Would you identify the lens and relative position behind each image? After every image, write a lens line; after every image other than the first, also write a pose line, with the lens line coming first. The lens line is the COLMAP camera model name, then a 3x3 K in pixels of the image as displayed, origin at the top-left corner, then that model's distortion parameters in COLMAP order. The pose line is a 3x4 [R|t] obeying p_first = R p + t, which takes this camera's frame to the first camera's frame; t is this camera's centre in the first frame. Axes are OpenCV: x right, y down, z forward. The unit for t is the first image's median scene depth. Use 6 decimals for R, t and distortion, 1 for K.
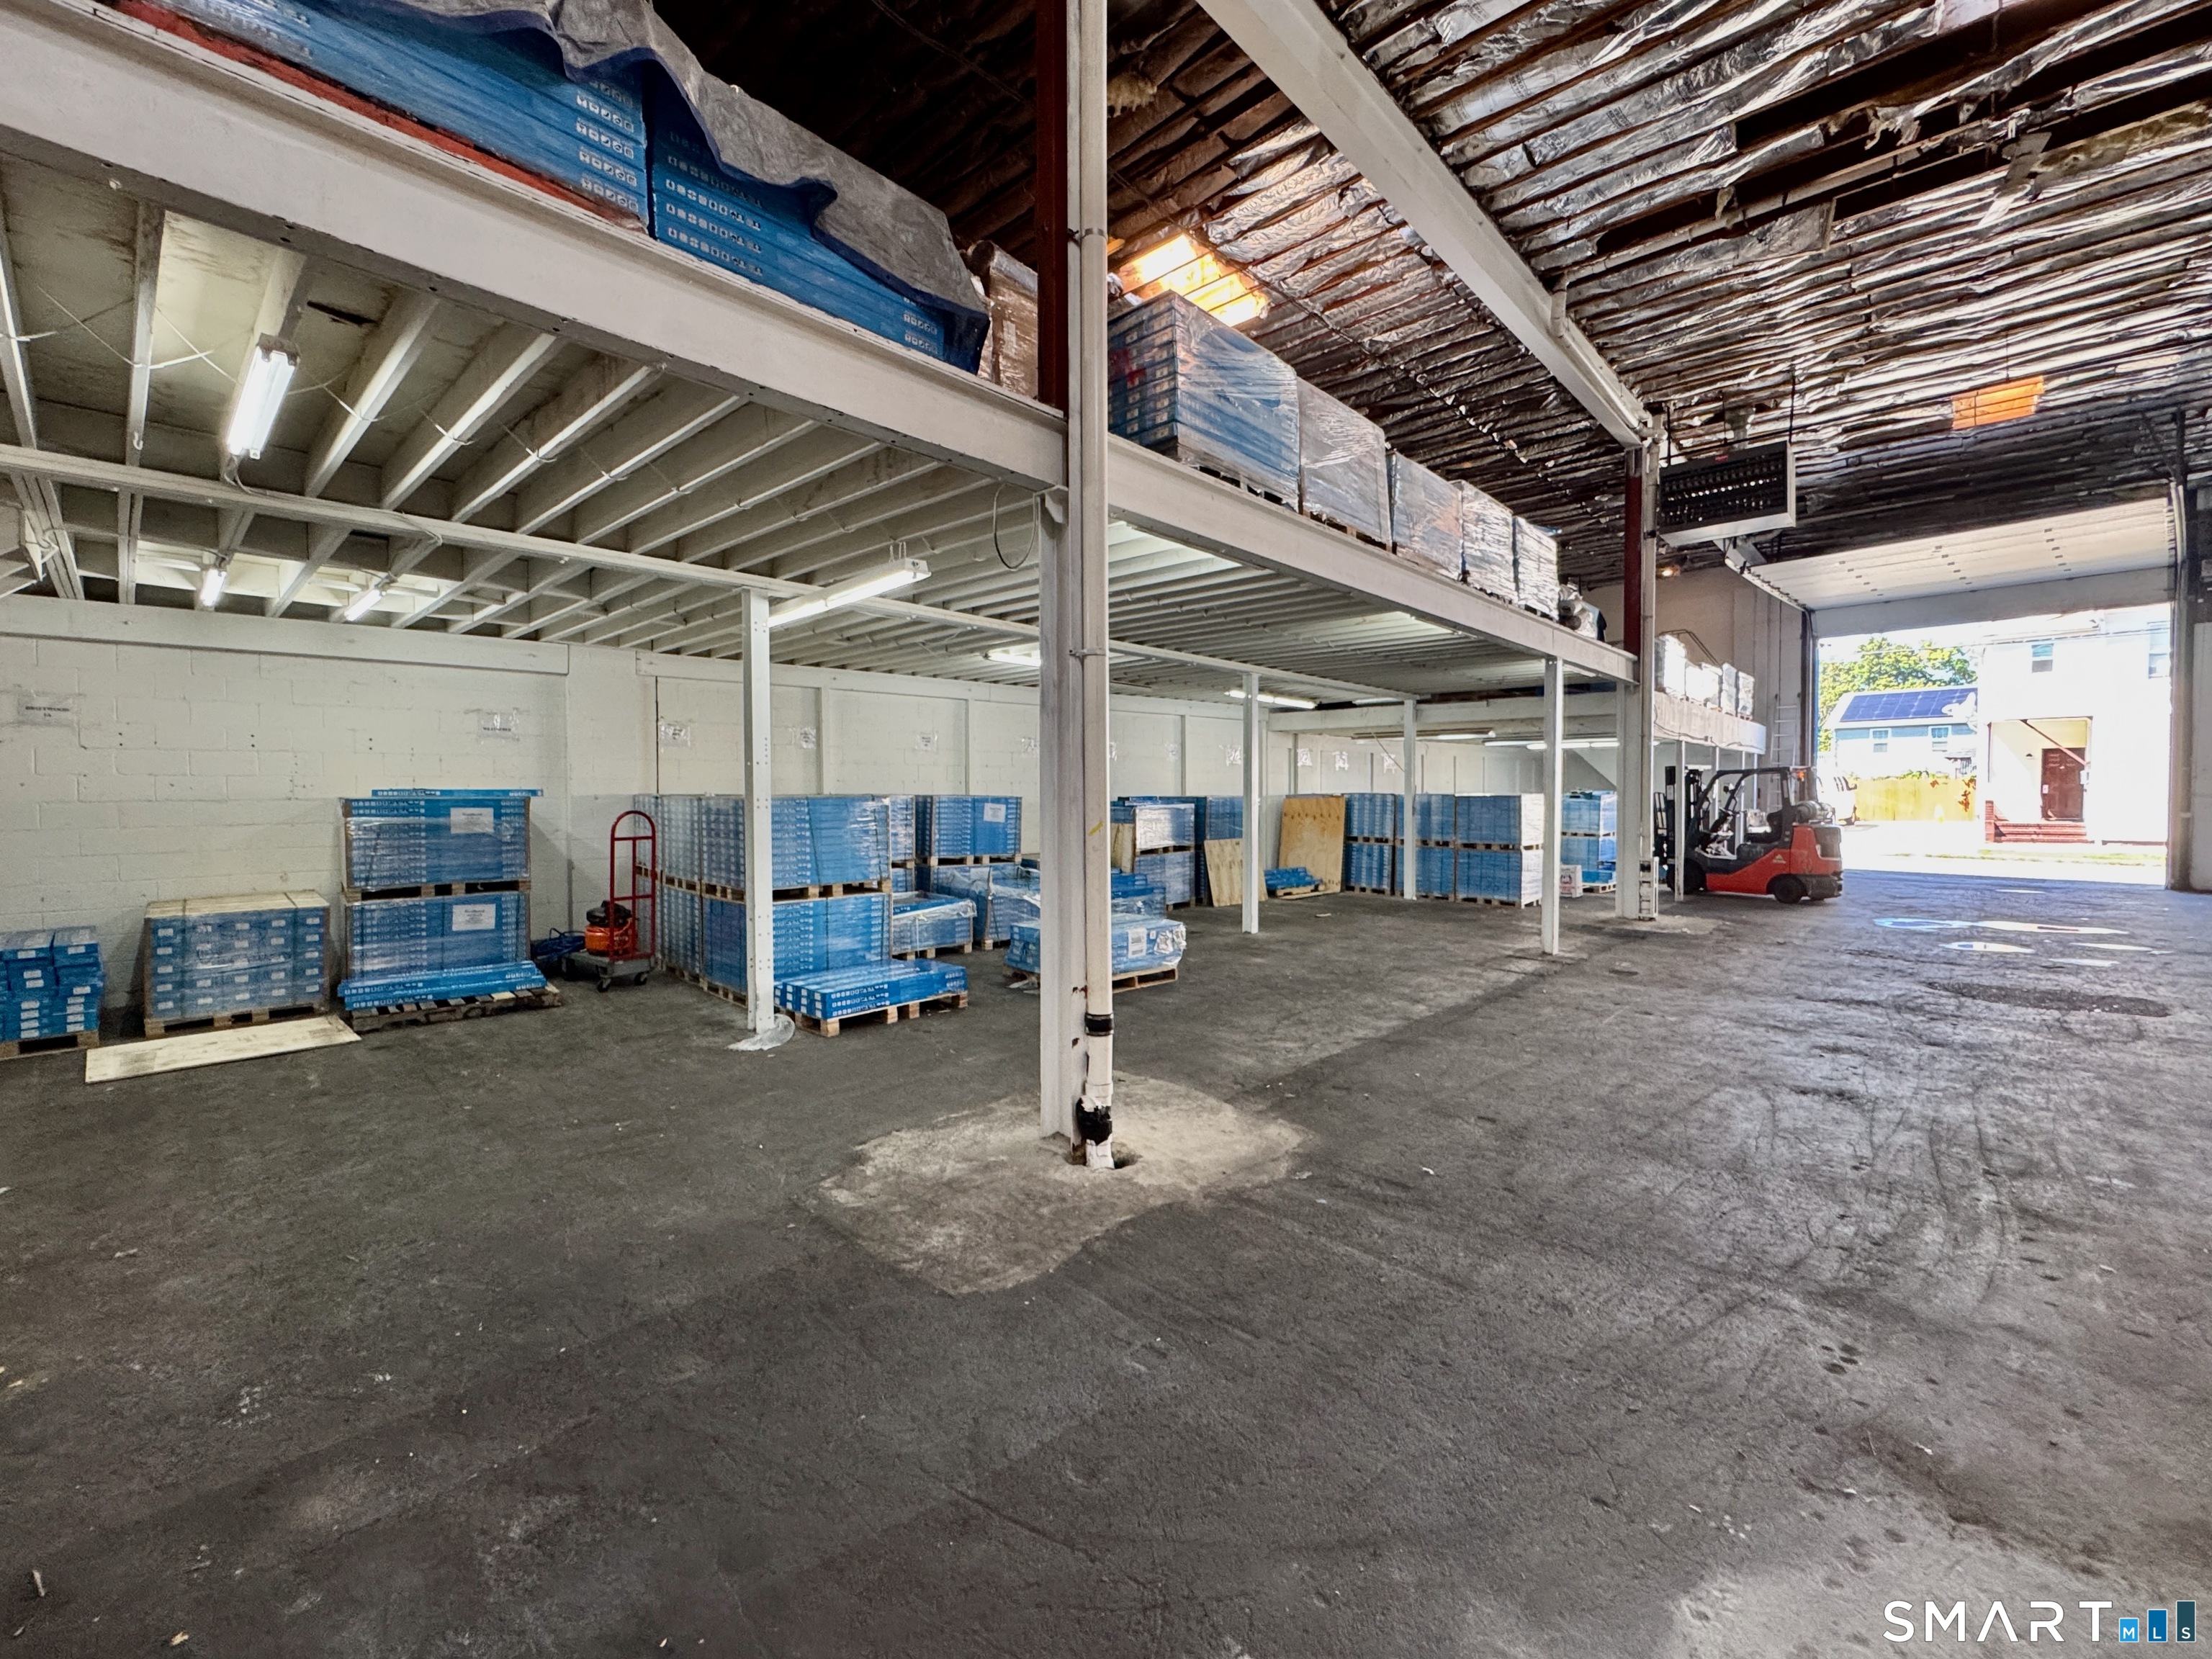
lens RADIAL K [[899.8, 0, 1091.3], [0, 899.8, 818.2], [0, 0, 1]] dist [-0.008821, 0.000239]
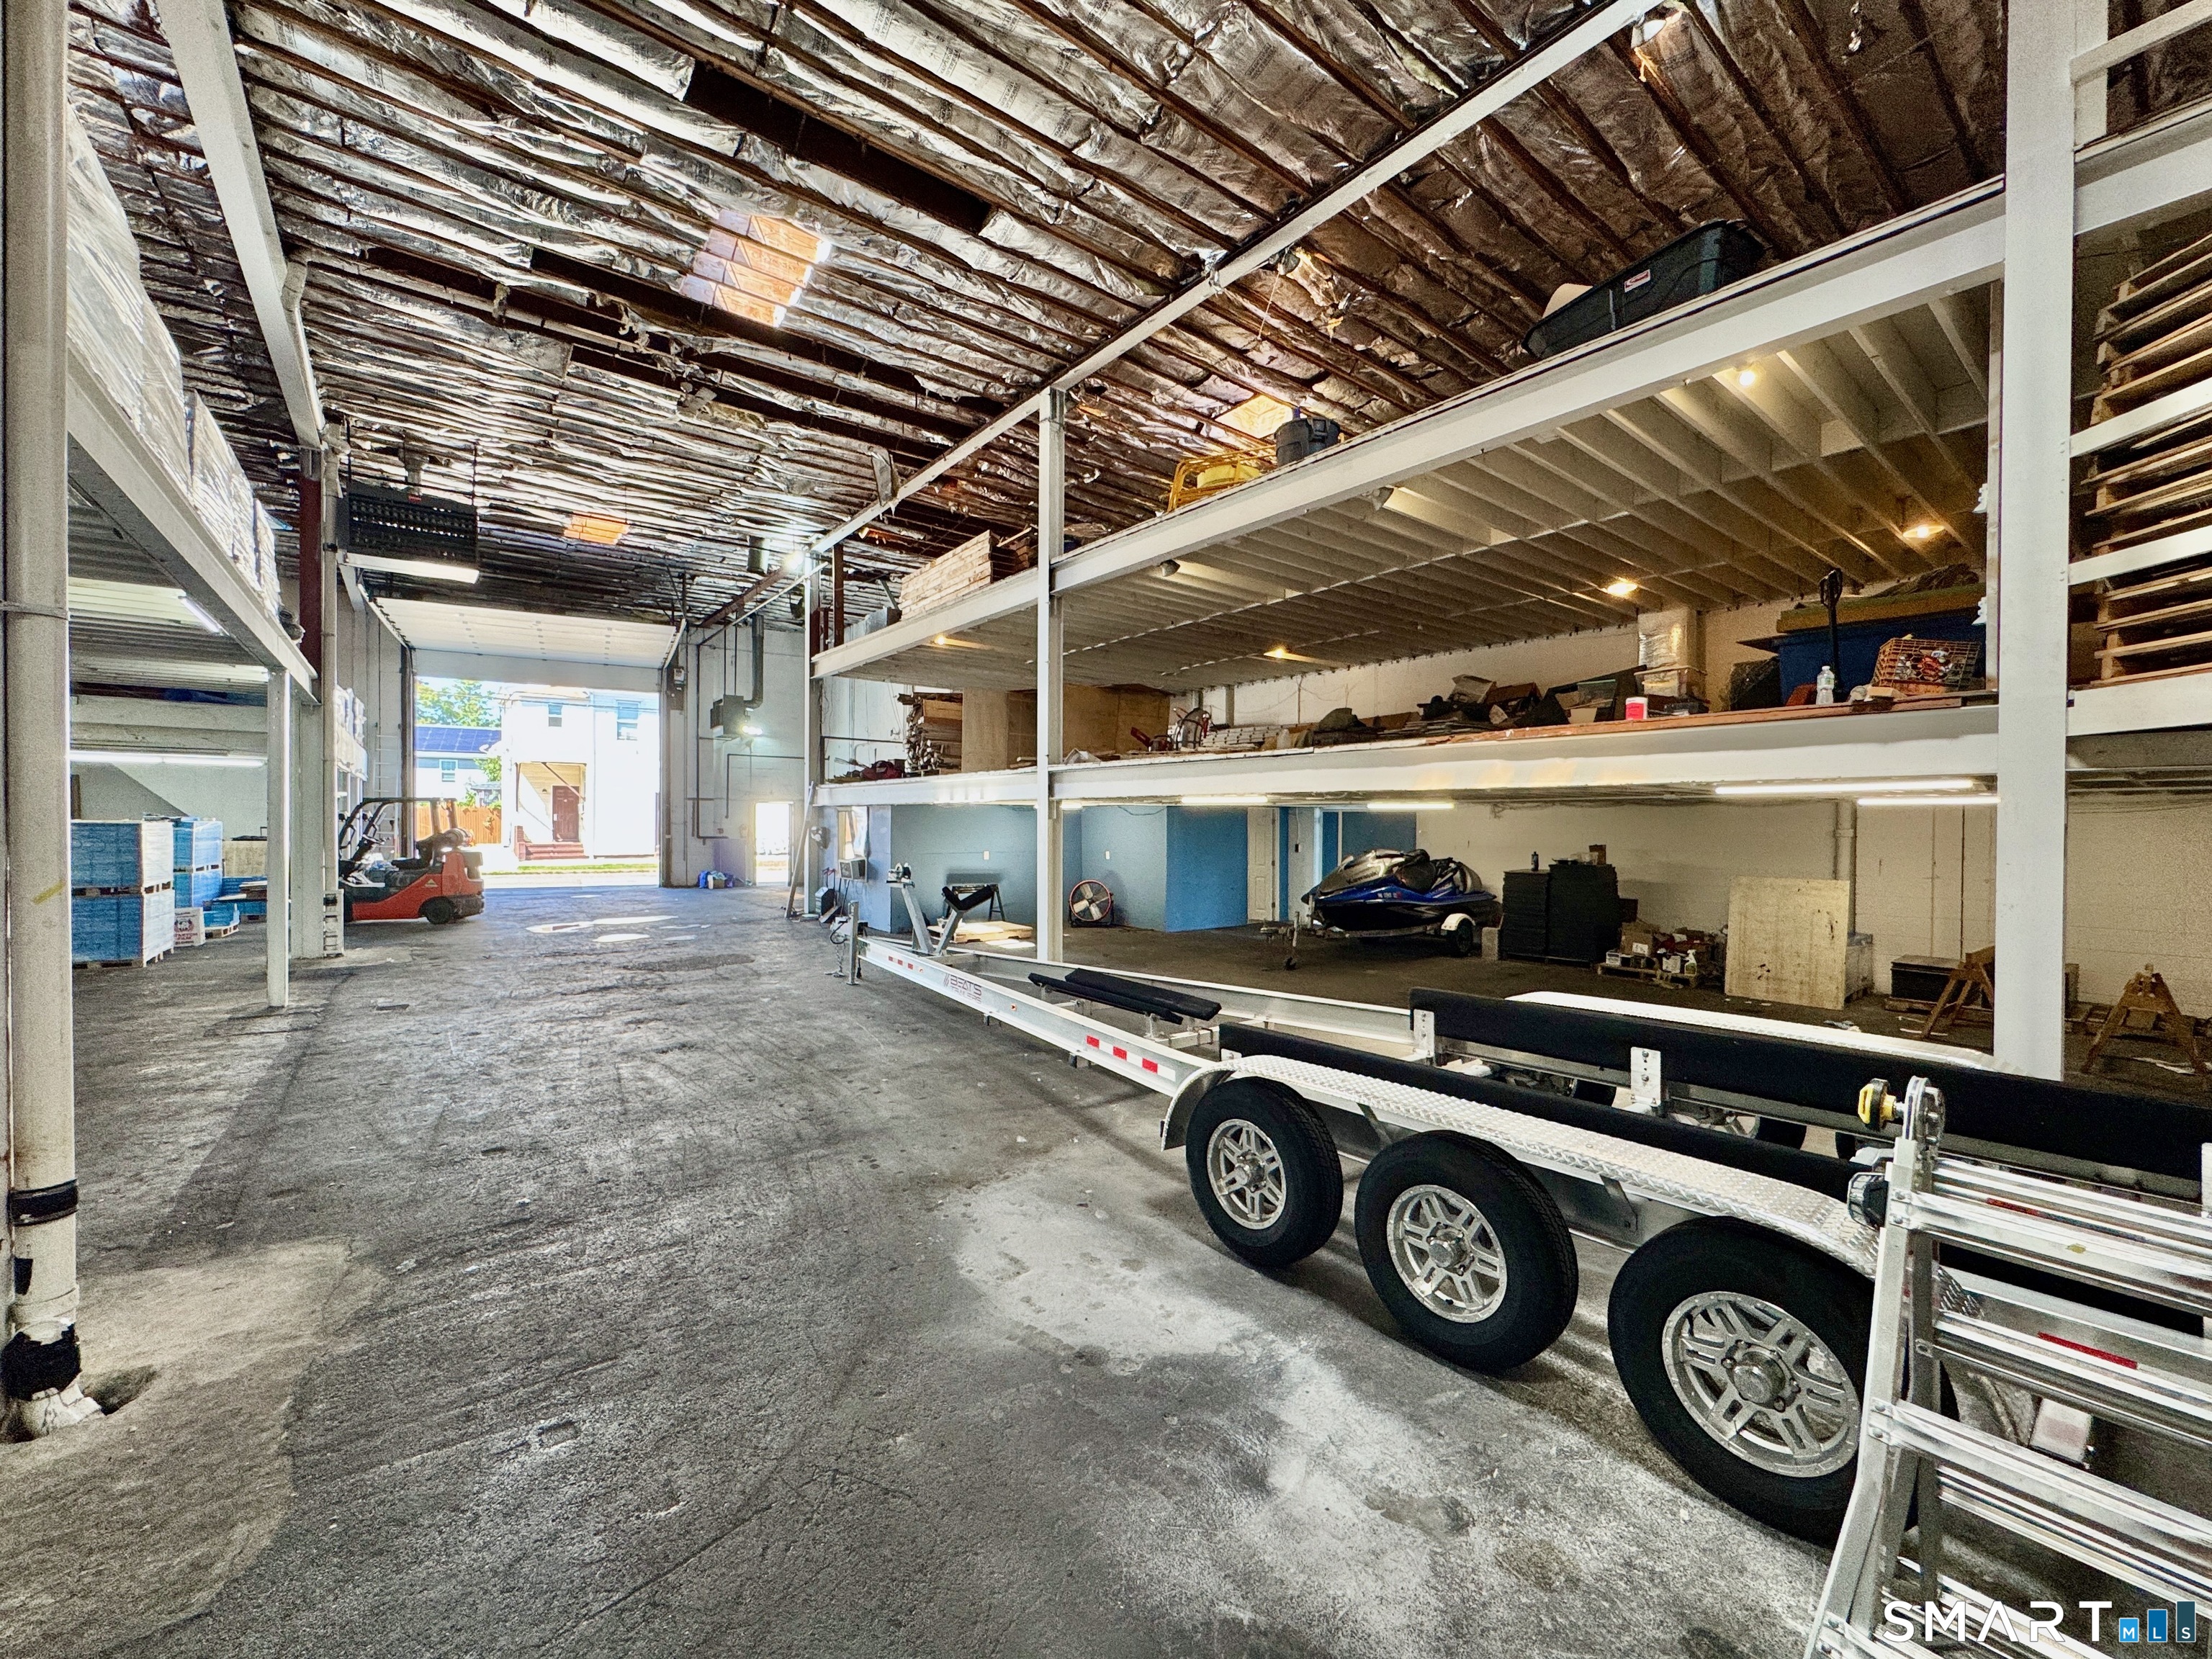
lens RADIAL K [[899.8, 0, 1088.9], [0, 899.8, 828.9], [0, 0, 1]] dist [-0.008821, 0.000239]
pose [[0.163323, -0.005344, 0.986558, -0.267496], [0.020101, 0.999796, 0.002088, -0.009646], [-0.986368, 0.019490, 0.163397, 0.098249]]
